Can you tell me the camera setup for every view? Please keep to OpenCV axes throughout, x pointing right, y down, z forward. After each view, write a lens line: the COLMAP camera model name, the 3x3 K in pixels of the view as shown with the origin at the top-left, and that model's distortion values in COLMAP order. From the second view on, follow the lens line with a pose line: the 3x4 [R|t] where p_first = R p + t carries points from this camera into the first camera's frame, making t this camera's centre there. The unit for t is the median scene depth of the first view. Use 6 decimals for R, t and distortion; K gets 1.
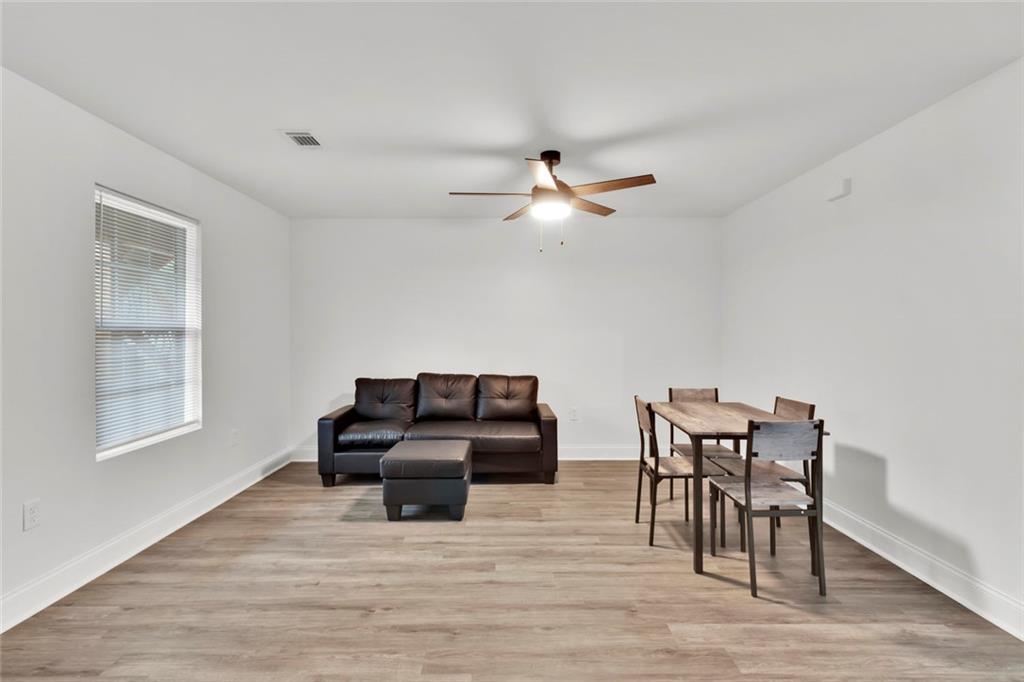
lens RADIAL K [[475.0, 0, 507.7], [0, 475.0, 335.3], [0, 0, 1]] dist [-0.004832, -0.002027]
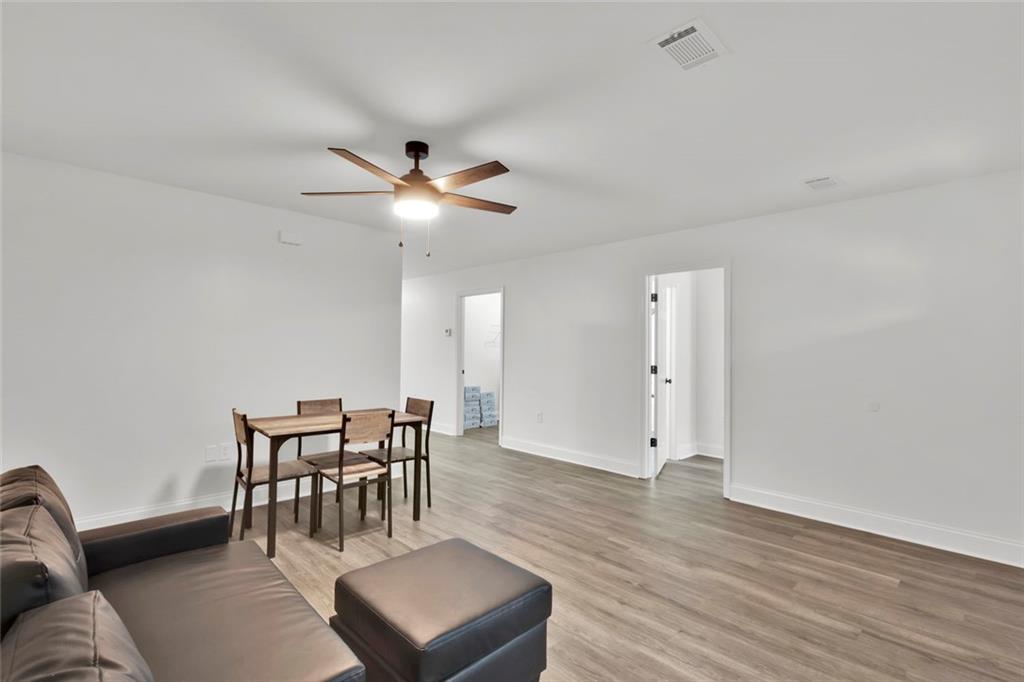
lens RADIAL K [[475.0, 0, 508.6], [0, 475.0, 342.1], [0, 0, 1]] dist [-0.004832, -0.002027]
pose [[-0.696495, 0.002064, 0.717558, -0.820996], [-0.010666, 0.999856, -0.013229, -0.005005], [-0.717482, -0.016867, -0.696373, 1.872415]]
